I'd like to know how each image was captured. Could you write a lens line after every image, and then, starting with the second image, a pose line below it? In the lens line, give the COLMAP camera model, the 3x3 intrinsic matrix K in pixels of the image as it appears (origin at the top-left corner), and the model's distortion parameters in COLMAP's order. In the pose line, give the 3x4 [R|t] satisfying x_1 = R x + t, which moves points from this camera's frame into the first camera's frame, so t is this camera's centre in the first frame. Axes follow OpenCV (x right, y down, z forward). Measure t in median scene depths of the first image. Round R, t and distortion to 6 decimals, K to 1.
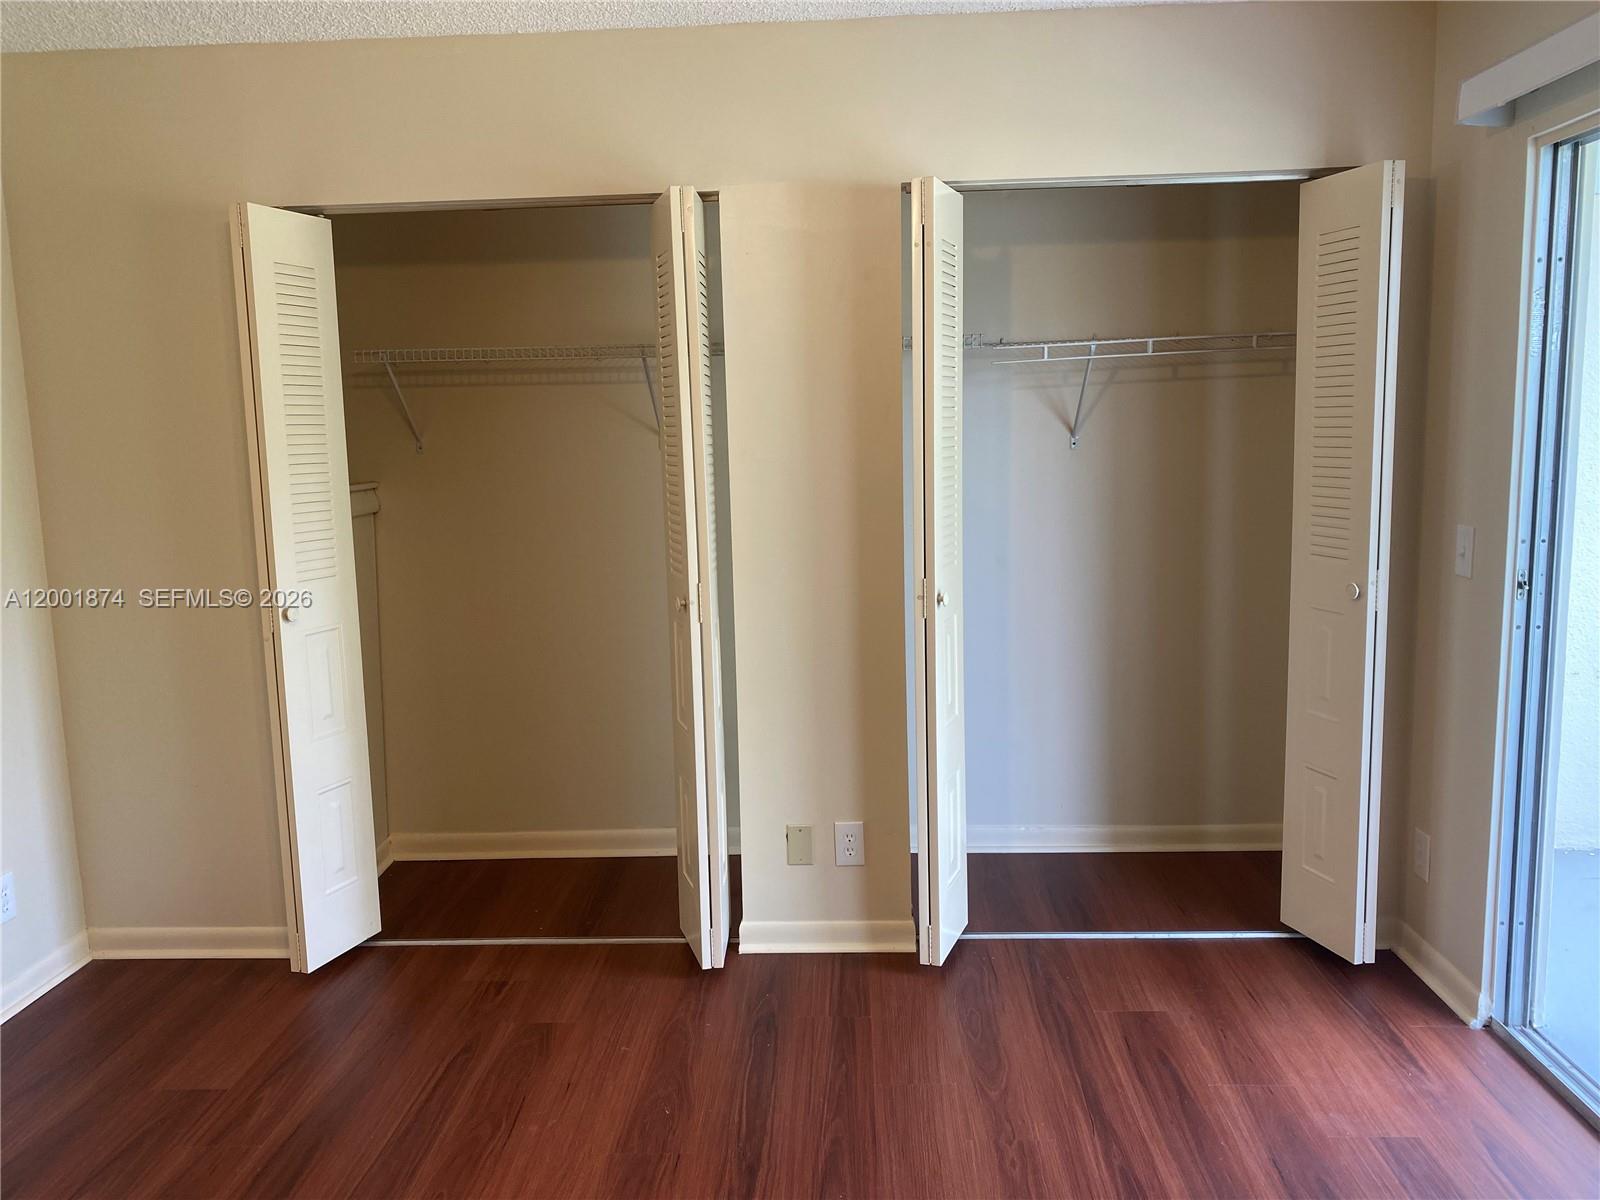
lens RADIAL K [[1231.8, 0, 800.0], [0, 1231.8, 600.0], [0, 0, 1]] dist [-0.003908, 0.002840]
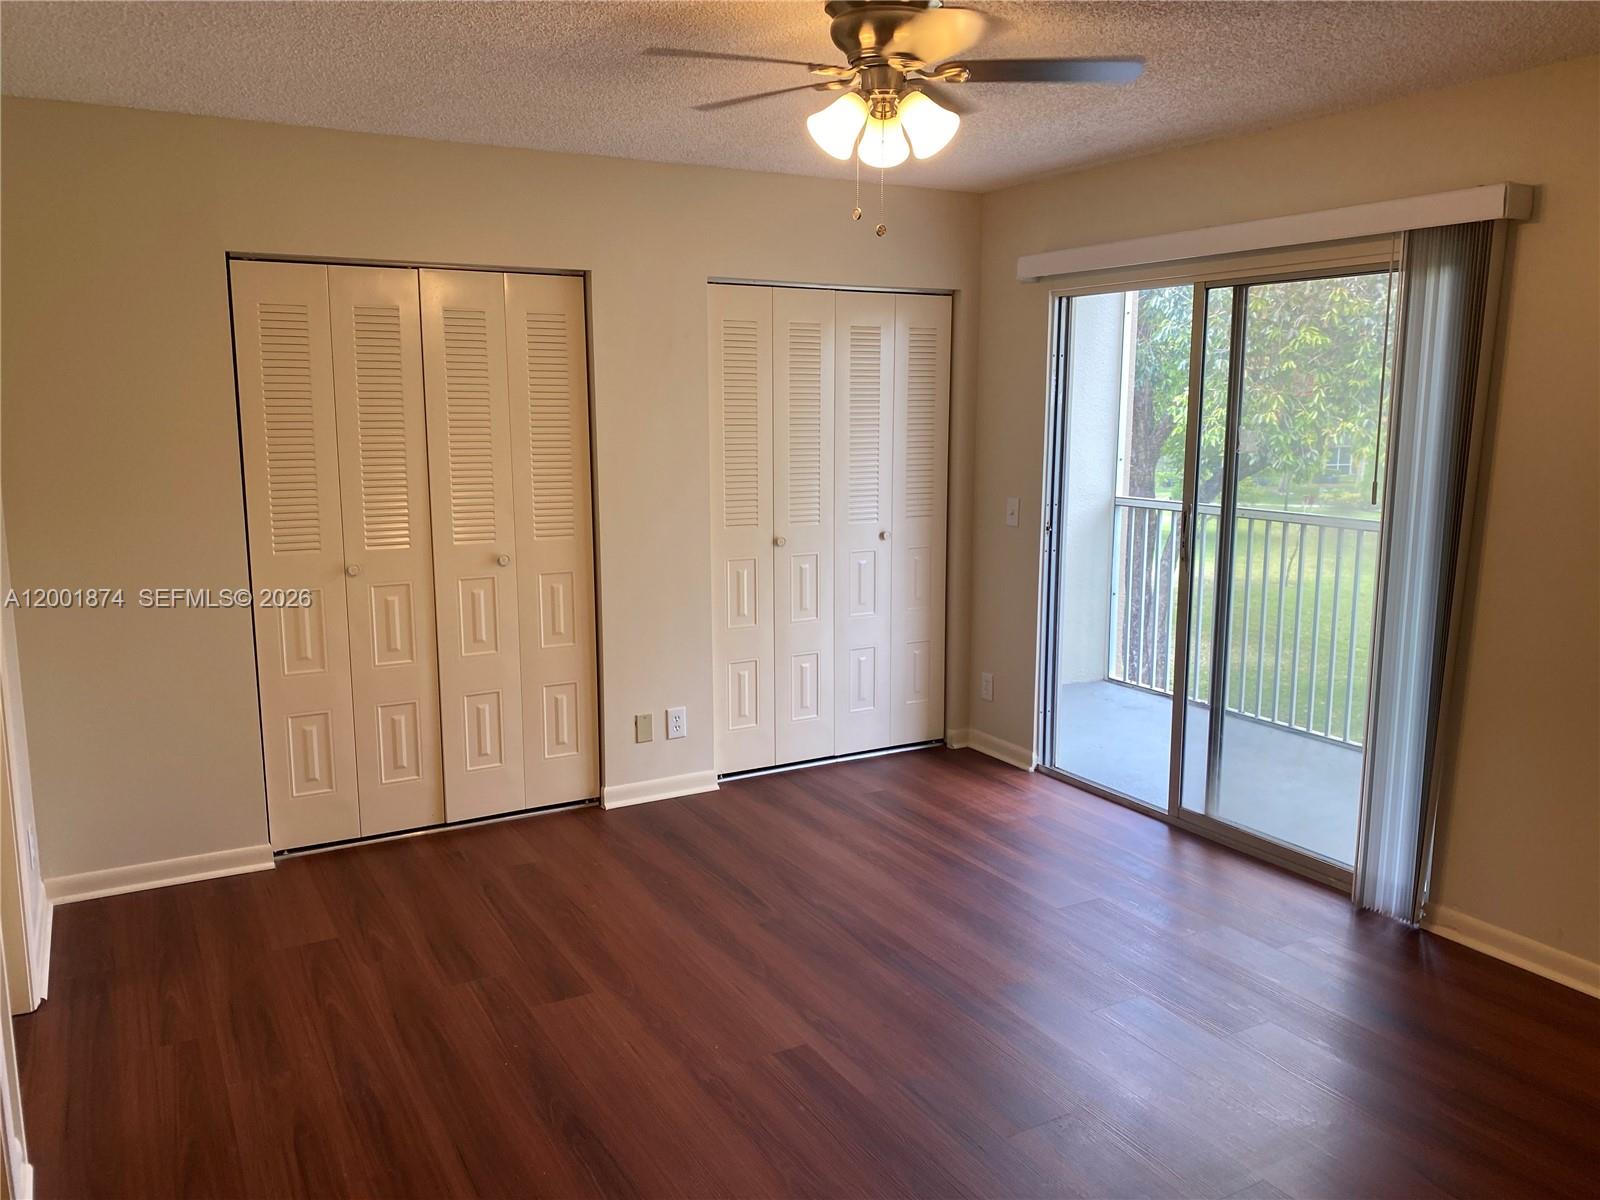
lens RADIAL K [[1239.1, 0, 800.0], [0, 1239.1, 600.0], [0, 0, 1]] dist [0.005980, 0.001844]
pose [[0.848615, -0.060453, 0.525545, -0.720066], [0.052132, 0.998170, 0.030639, 0.018792], [-0.526435, 0.001397, 0.850214, -0.398545]]
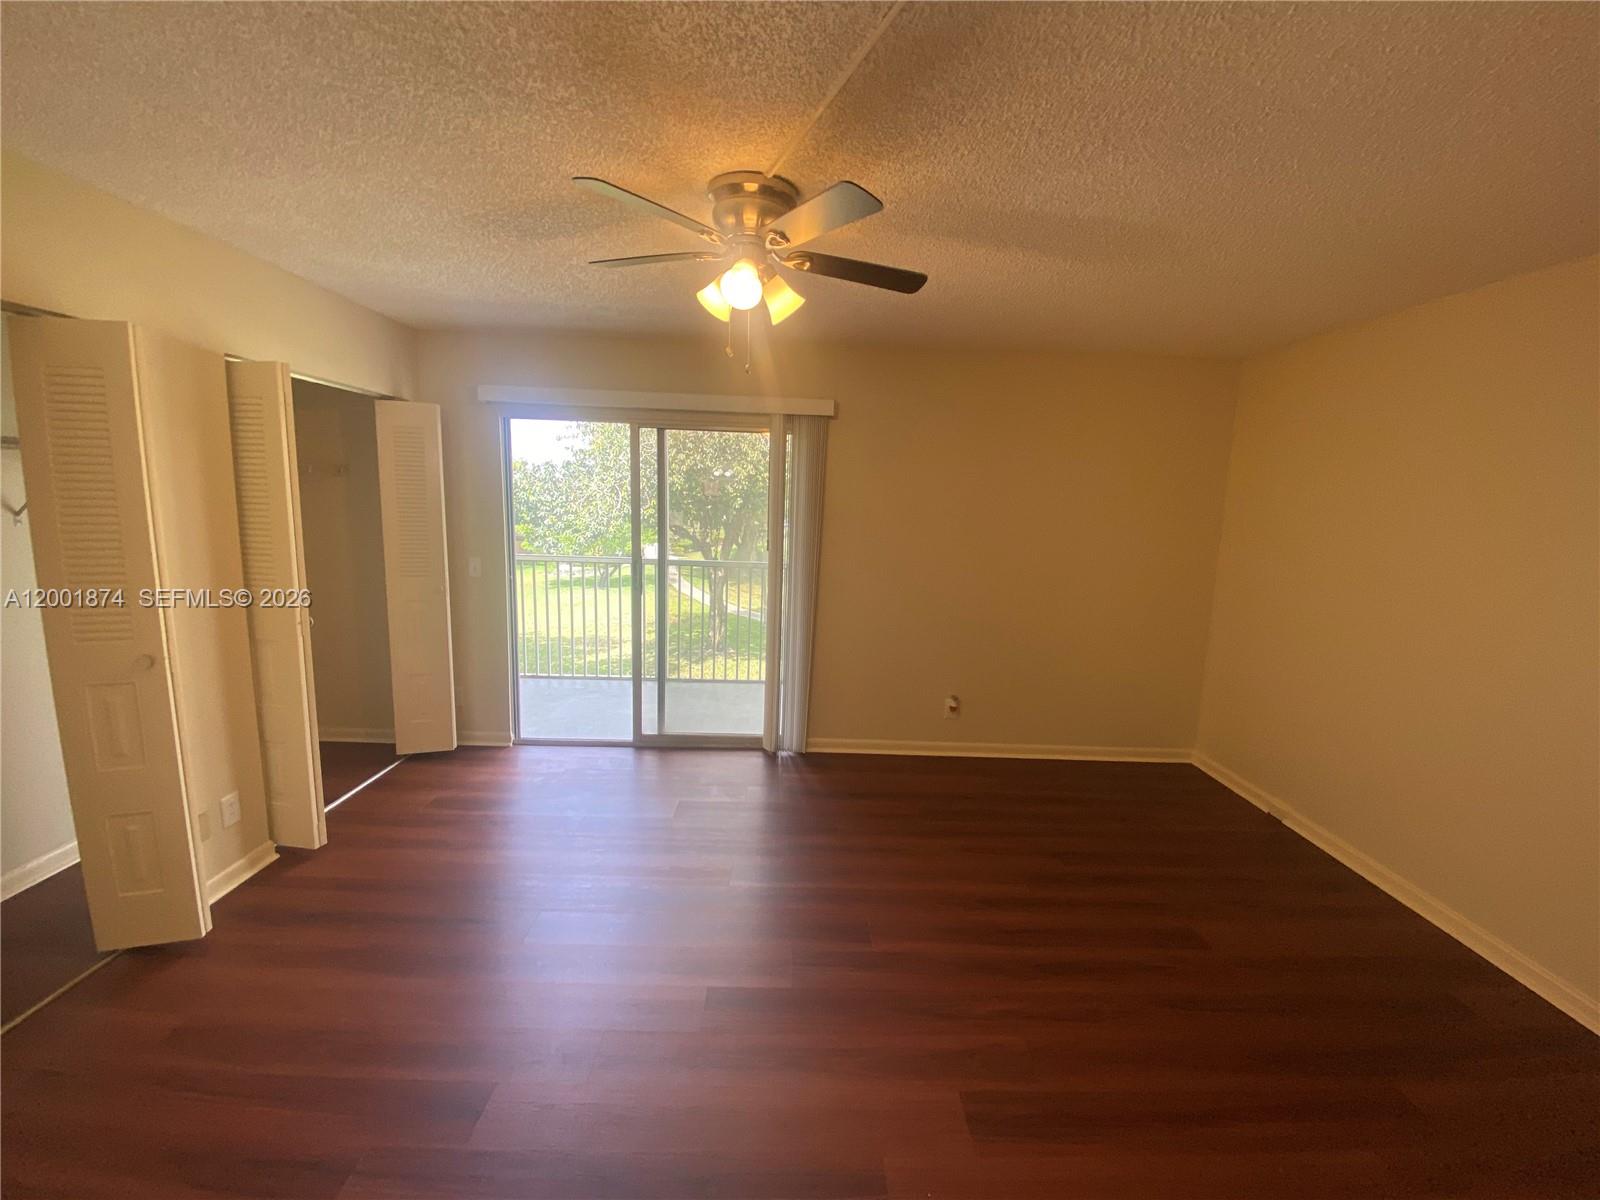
lens RADIAL K [[651.2, 0, 803.3], [0, 651.2, 591.5], [0, 0, 1]] dist [0.068307, -0.045772]
pose [[-0.053392, -0.121234, 0.991187, -0.876222], [0.111334, 0.985691, 0.126559, -0.091209], [-0.992348, 0.117110, -0.039130, 0.410157]]
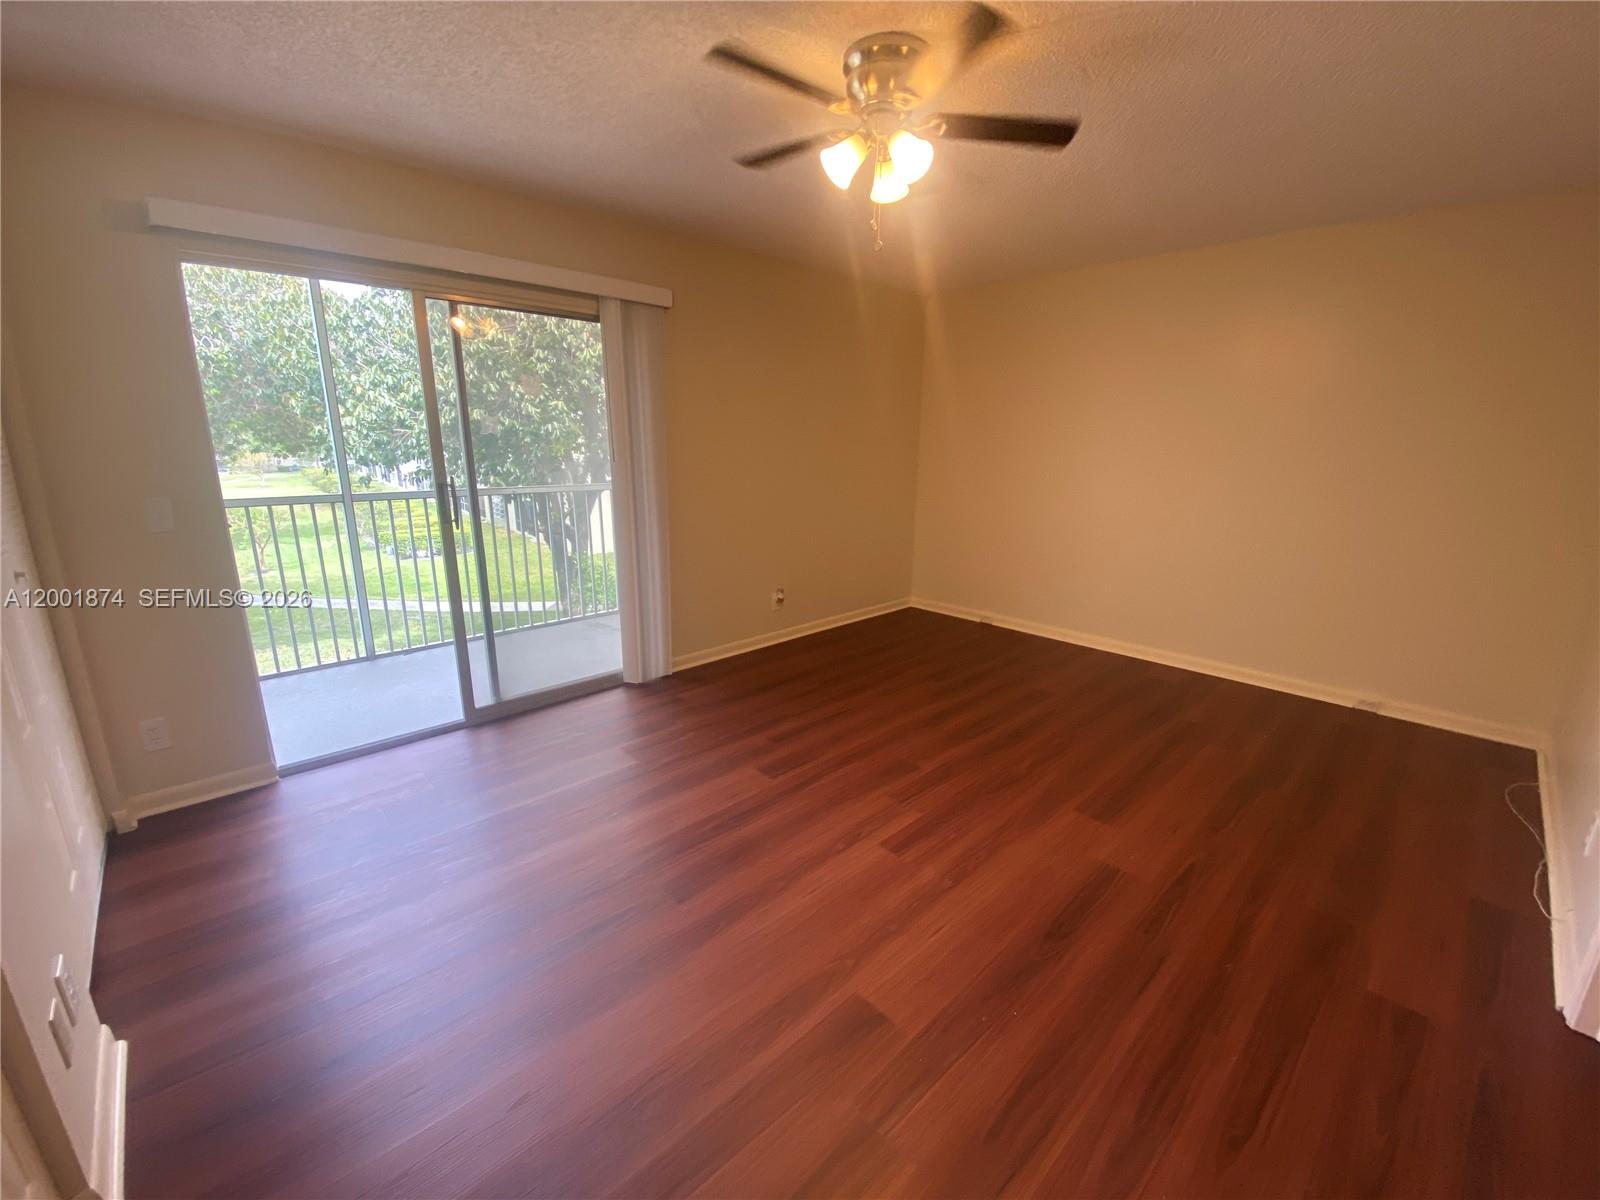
lens RADIAL K [[649.4, 0, 790.9], [0, 649.4, 600.4], [0, 0, 1]] dist [0.025410, -0.023065]
pose [[-0.713127, -0.149774, 0.684849, -0.597822], [0.108827, 0.941416, 0.319205, -0.119428], [-0.692537, 0.302164, -0.655050, 1.070164]]
